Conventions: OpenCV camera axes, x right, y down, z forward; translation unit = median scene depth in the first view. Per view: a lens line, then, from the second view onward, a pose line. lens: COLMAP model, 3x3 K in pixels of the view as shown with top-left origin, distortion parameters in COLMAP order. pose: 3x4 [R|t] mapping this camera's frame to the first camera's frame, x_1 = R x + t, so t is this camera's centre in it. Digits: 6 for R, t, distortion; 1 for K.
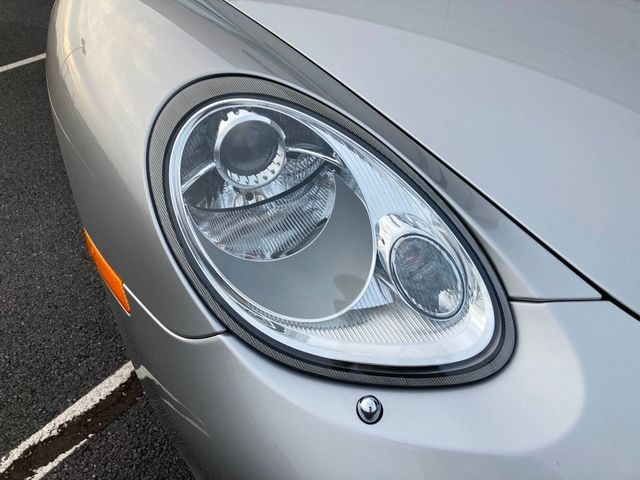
lens RADIAL K [[524.8, 0, 322.1], [0, 524.8, 242.1], [0, 0, 1]] dist [0.036104, -0.024996]
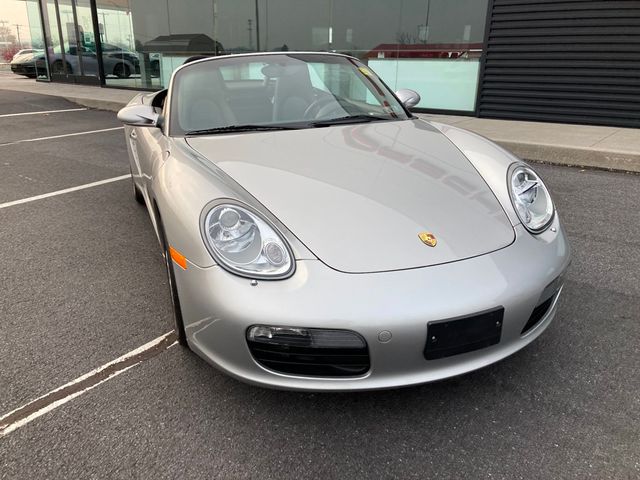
lens RADIAL K [[524.8, 0, 310.3], [0, 524.8, 243.8], [0, 0, 1]] dist [0.036104, -0.024996]
pose [[0.998180, 0.060307, -0.000073, 0.401848], [-0.058487, 0.967761, -0.244987, 0.793789], [-0.014704, 0.244545, 0.969526, -2.303170]]
